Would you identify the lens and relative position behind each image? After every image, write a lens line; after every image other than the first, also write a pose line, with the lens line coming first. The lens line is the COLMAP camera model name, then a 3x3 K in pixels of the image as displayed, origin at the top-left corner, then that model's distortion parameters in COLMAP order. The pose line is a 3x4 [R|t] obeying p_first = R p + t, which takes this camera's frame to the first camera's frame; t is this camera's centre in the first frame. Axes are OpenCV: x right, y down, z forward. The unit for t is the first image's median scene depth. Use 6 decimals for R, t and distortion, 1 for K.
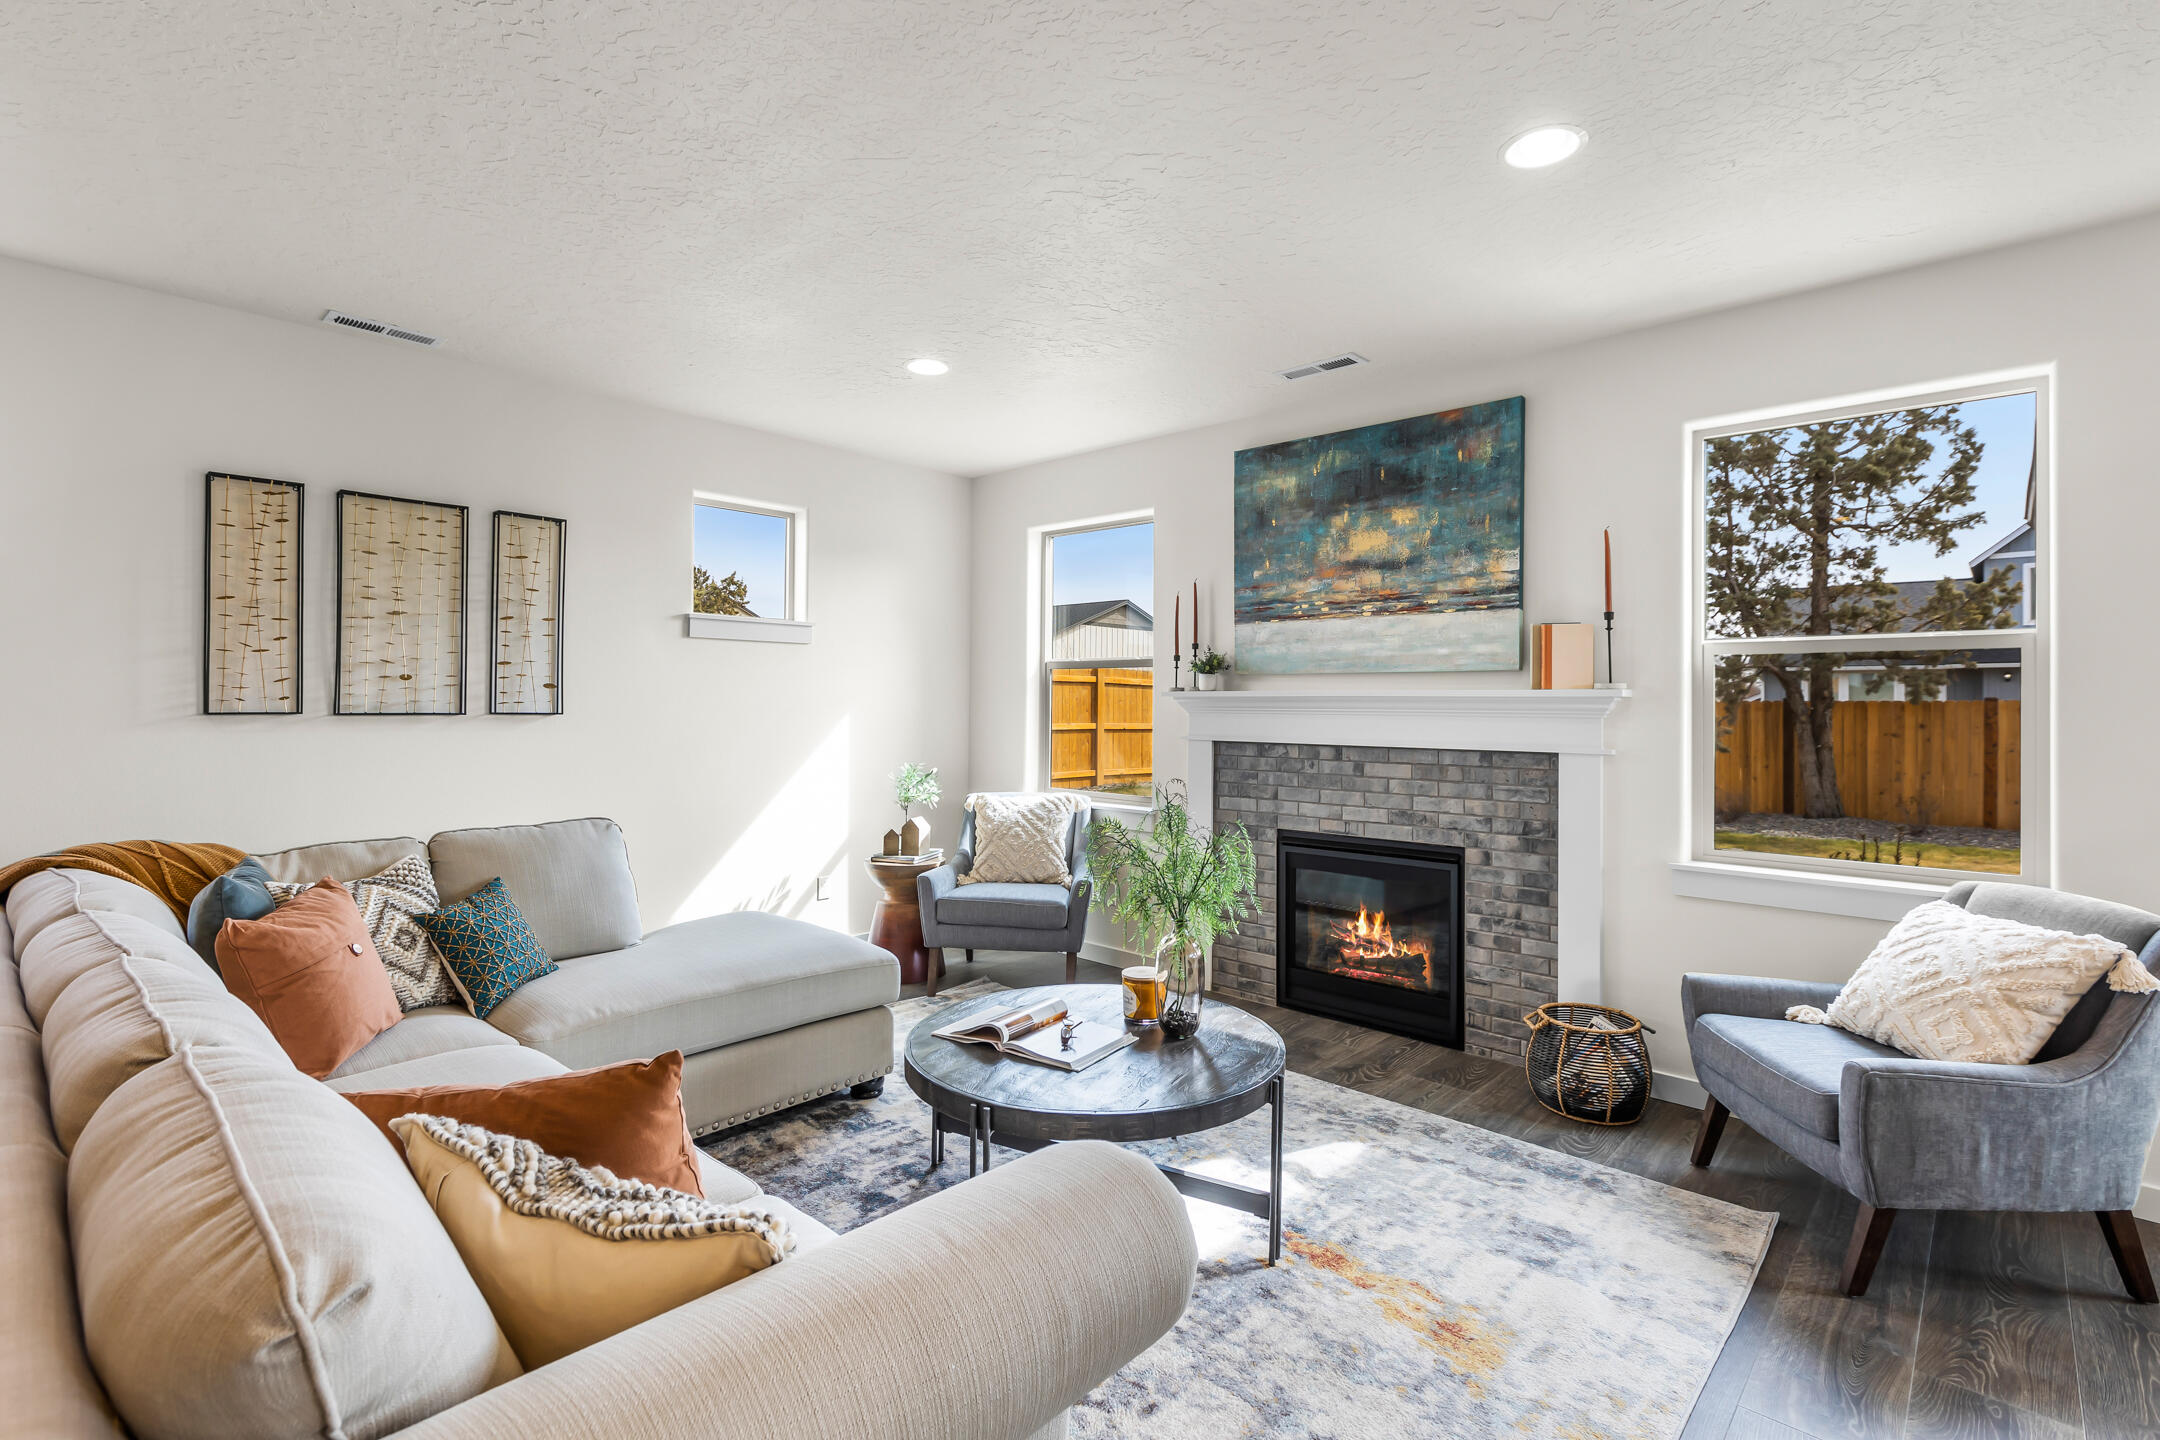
lens RADIAL K [[991.0, 0, 1082.4], [0, 991.0, 706.8], [0, 0, 1]] dist [-0.005118, -0.000231]
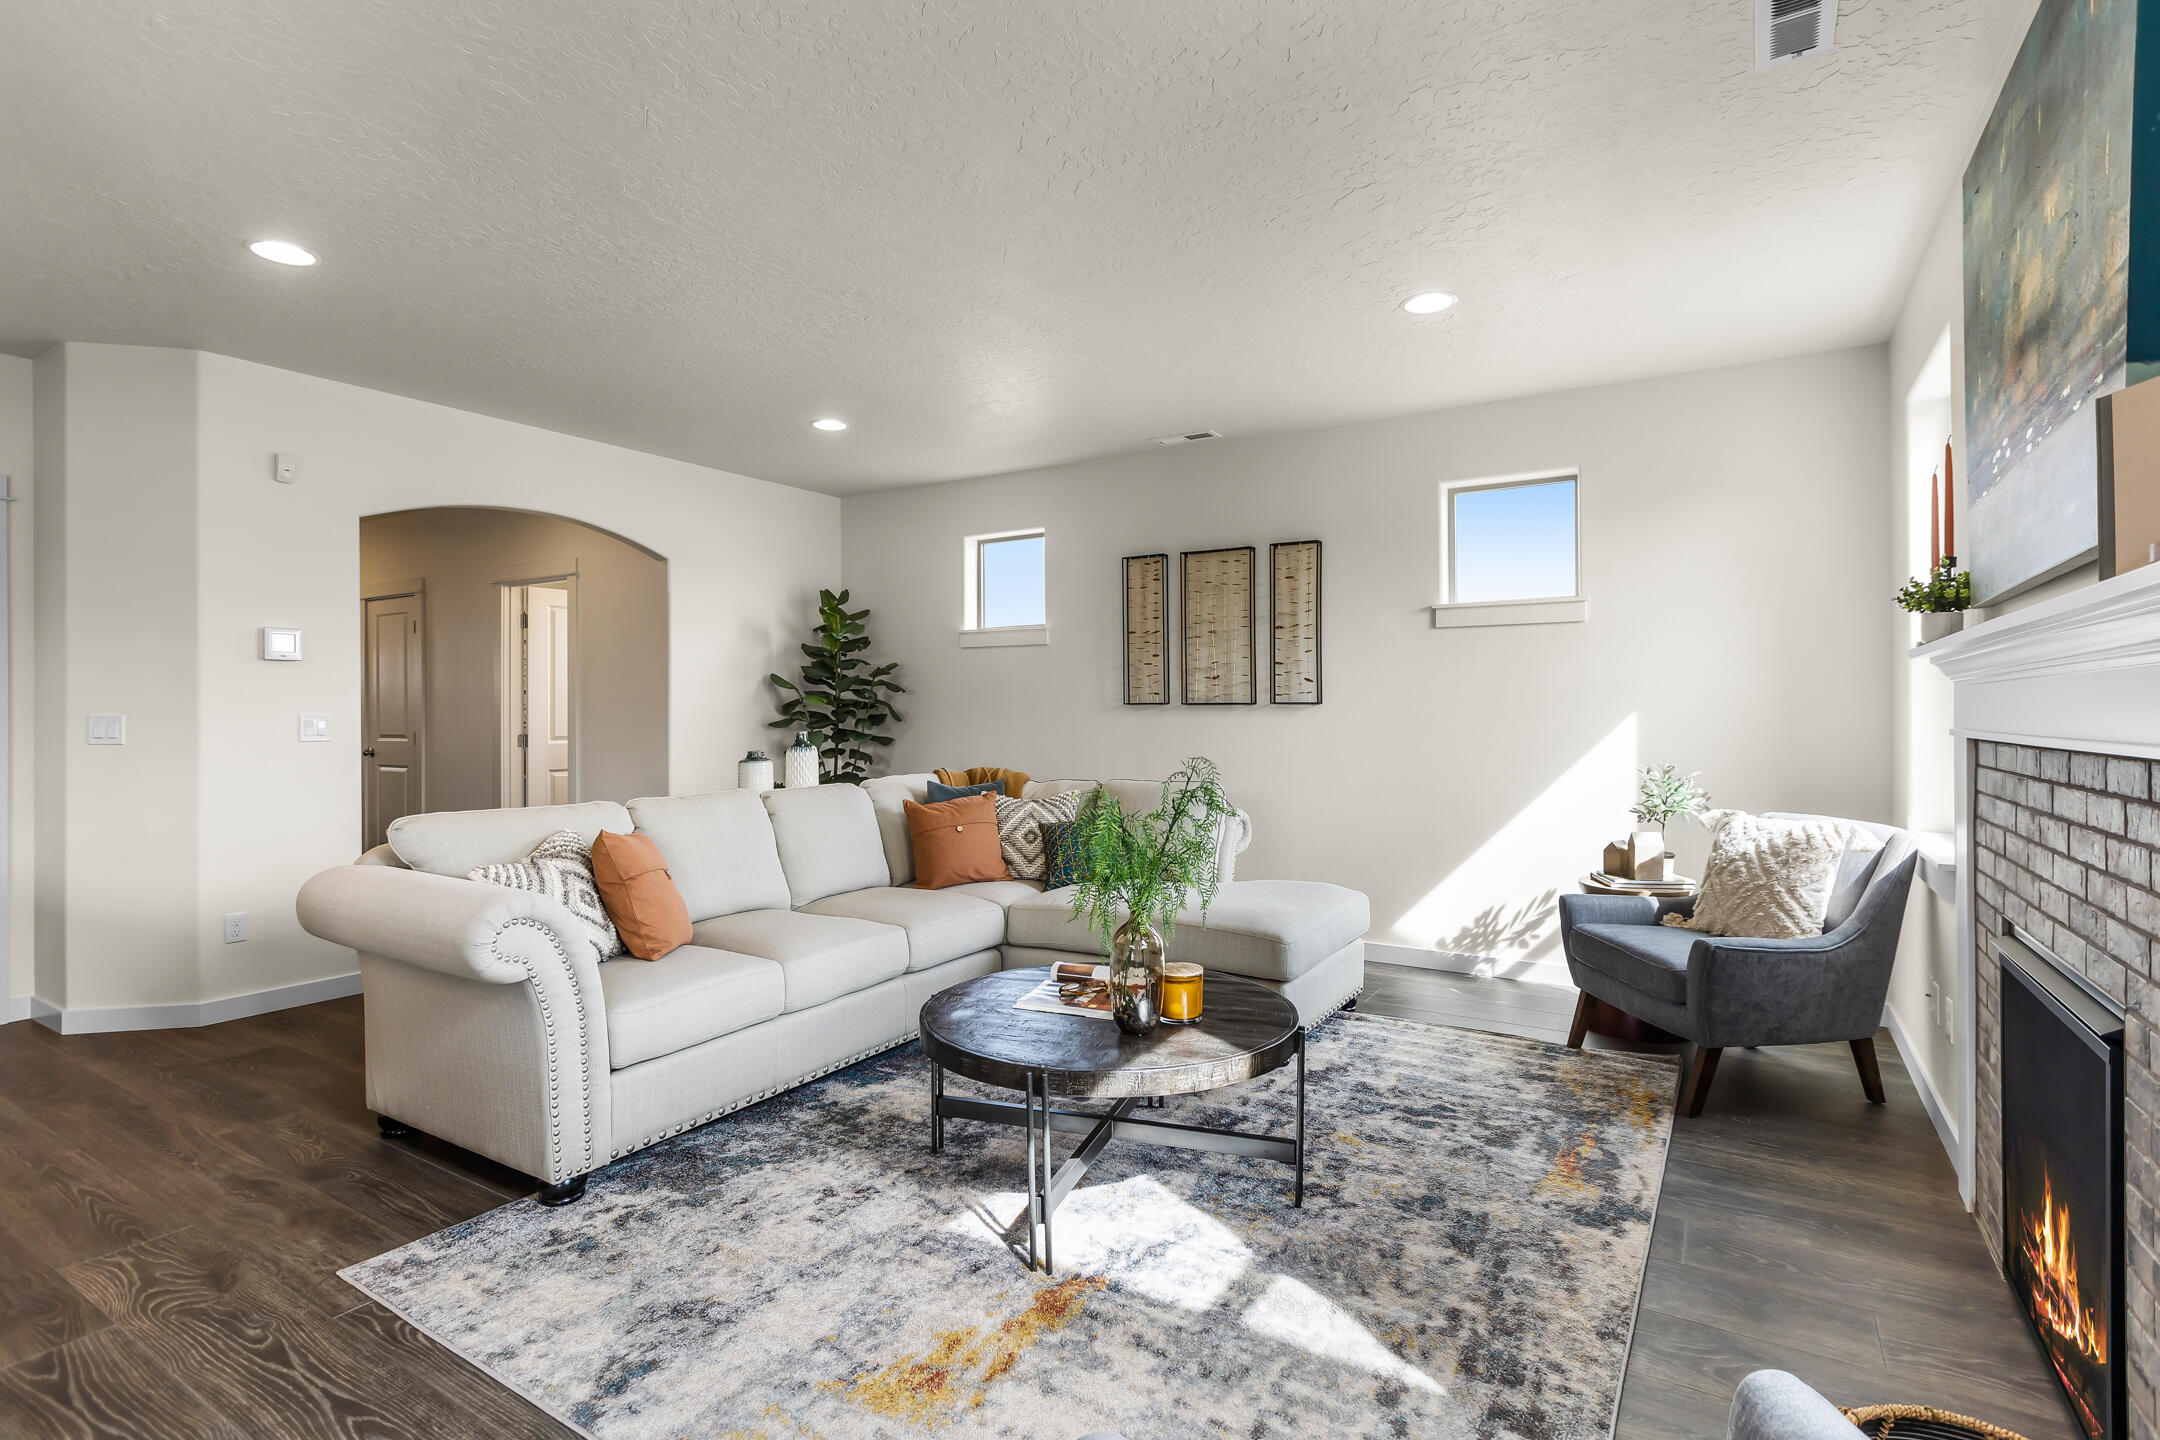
lens RADIAL K [[1038.7, 0, 1082.1], [0, 1038.7, 716.8], [0, 0, 1]] dist [-0.000107, 0.000089]
pose [[0.192469, -0.003103, -0.981298, 0.728725], [0.000464, 0.999995, -0.003071, 0.030432], [0.981303, 0.000136, 0.192470, 0.540063]]
